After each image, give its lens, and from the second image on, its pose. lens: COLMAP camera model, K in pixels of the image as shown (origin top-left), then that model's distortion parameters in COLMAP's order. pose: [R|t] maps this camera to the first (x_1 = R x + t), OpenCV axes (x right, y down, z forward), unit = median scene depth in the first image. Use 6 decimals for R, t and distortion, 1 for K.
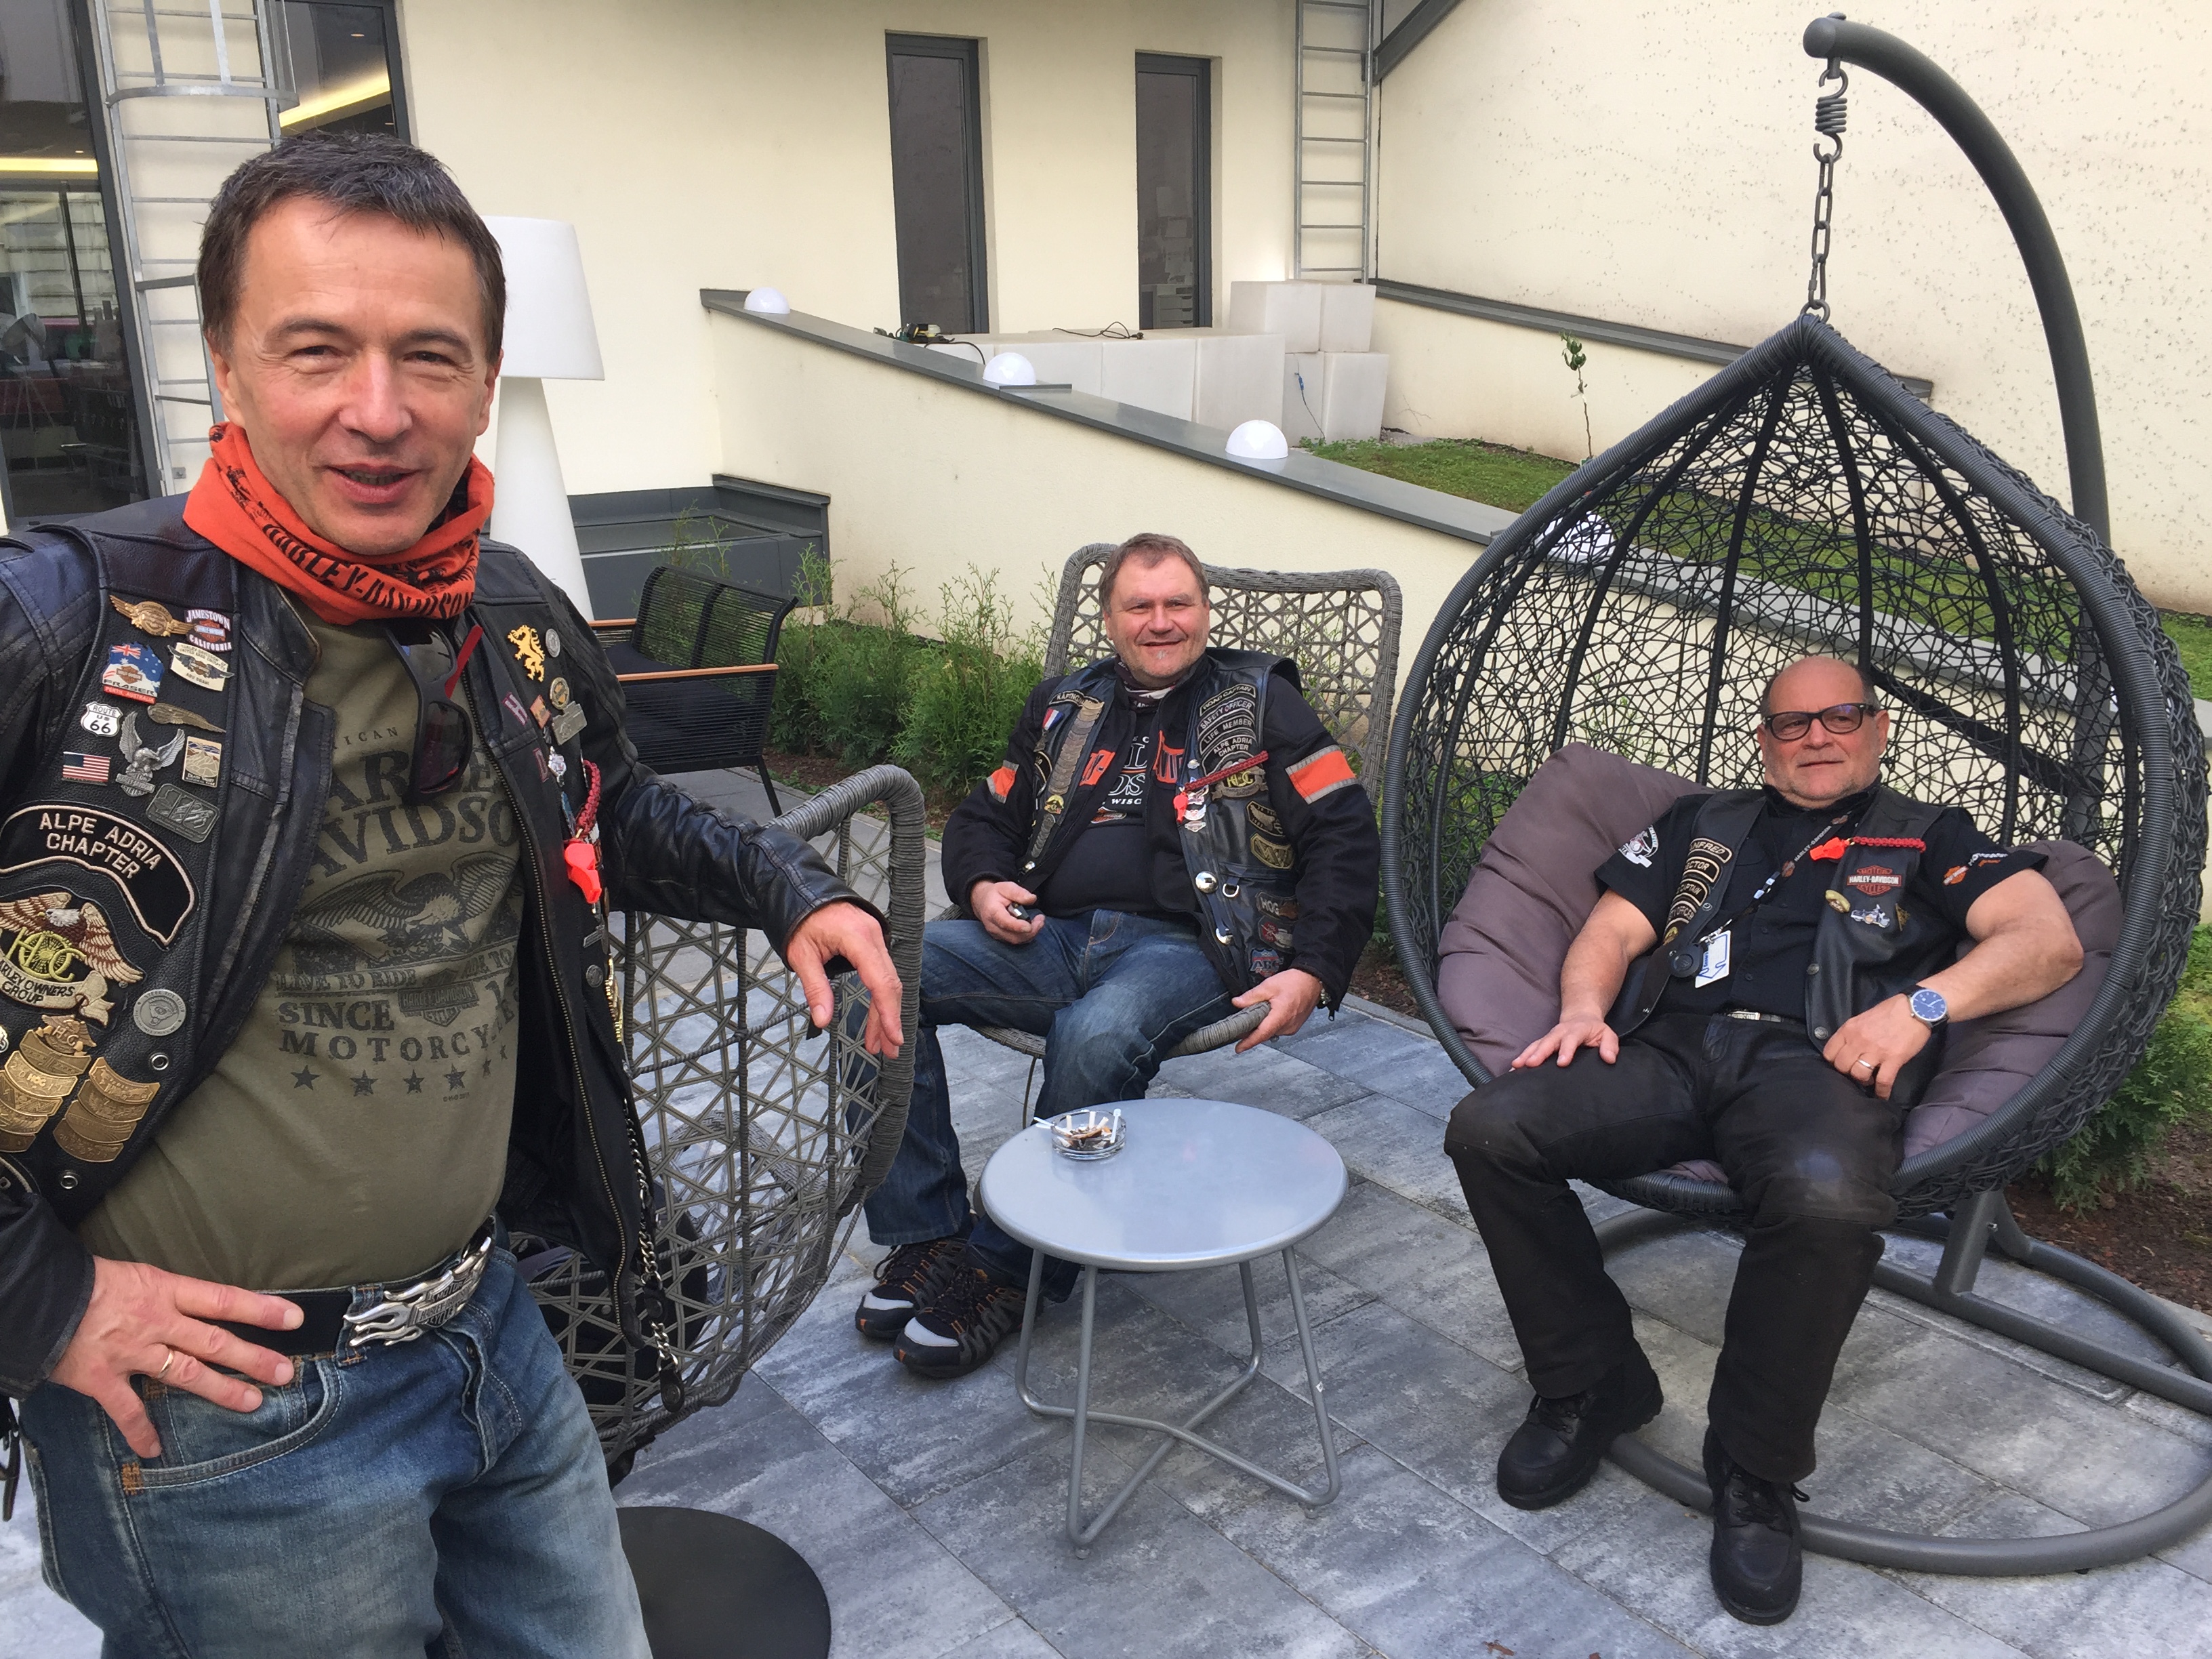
lens RADIAL K [[1896.7, 0, 1106.0], [0, 1896.7, 829.5], [0, 0, 1]] dist [0.096792, -0.139149]
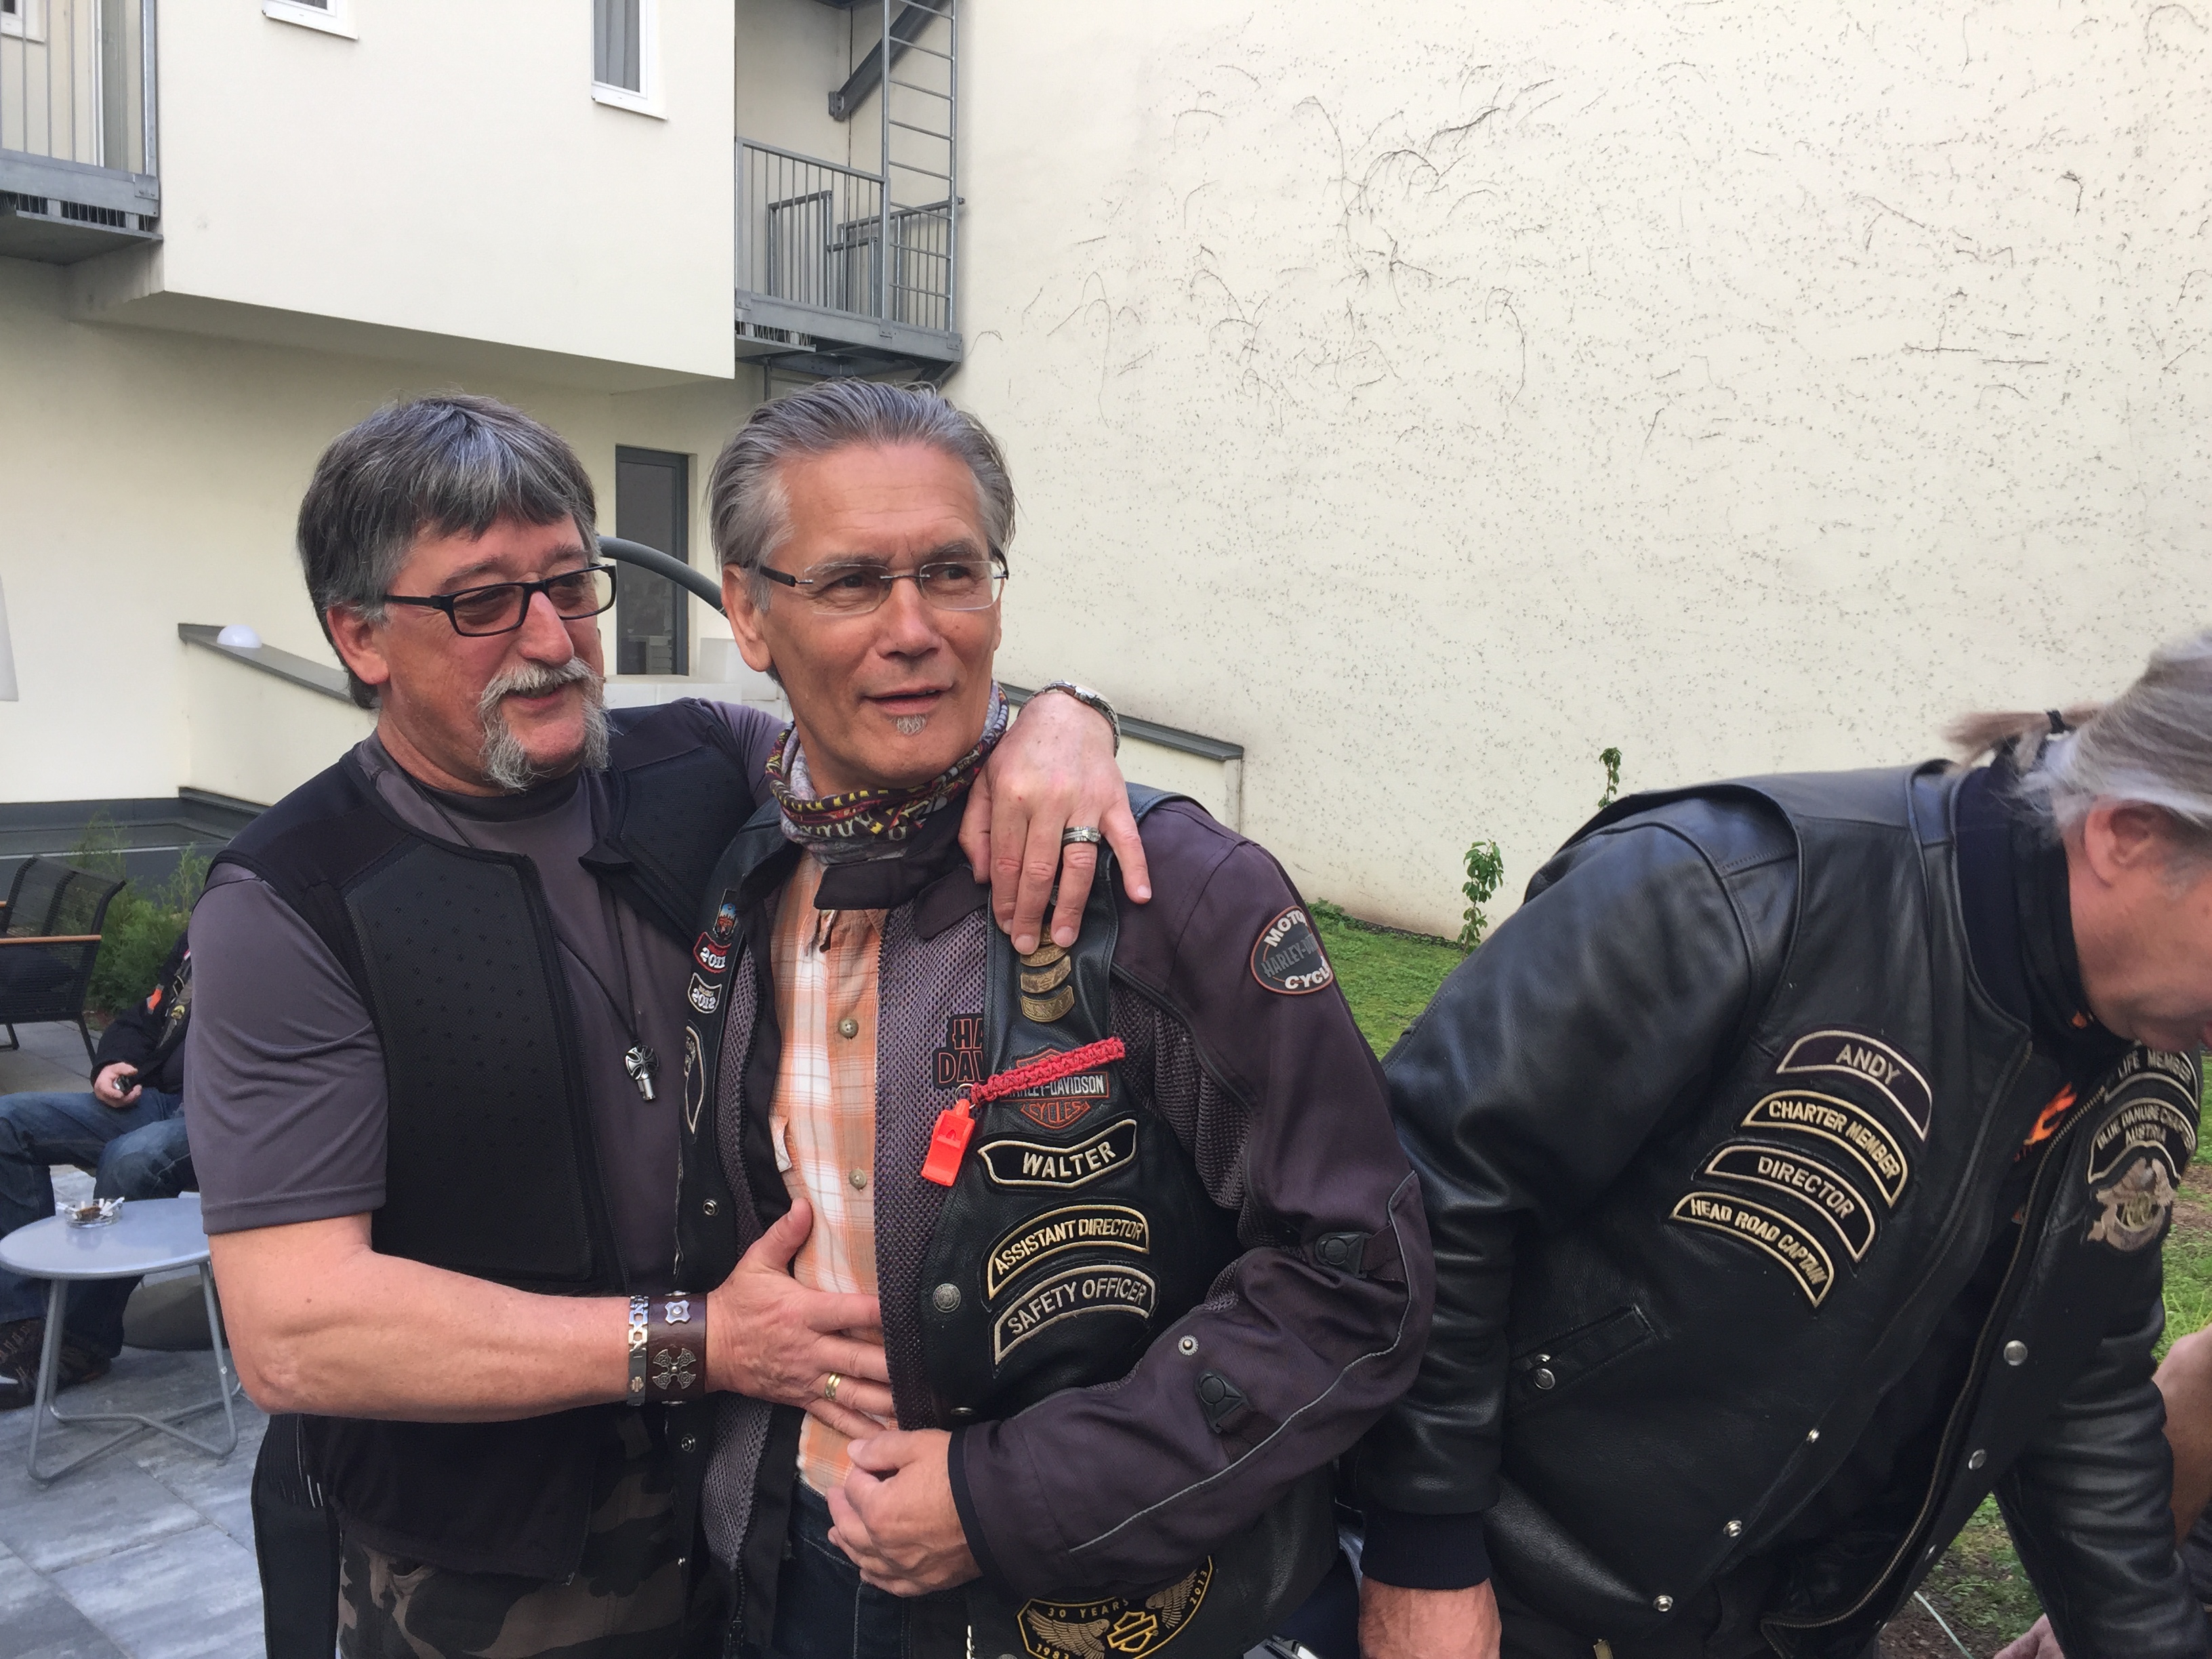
lens RADIAL K [[1896.7, 0, 1106.0], [0, 1896.7, 829.5], [0, 0, 1]] dist [0.096792, -0.139149]
pose [[0.982938, 0.027147, 0.181921, 0.131248], [0.005001, 0.984739, -0.173967, 0.035784], [-0.183868, 0.171909, 0.967802, -0.175423]]
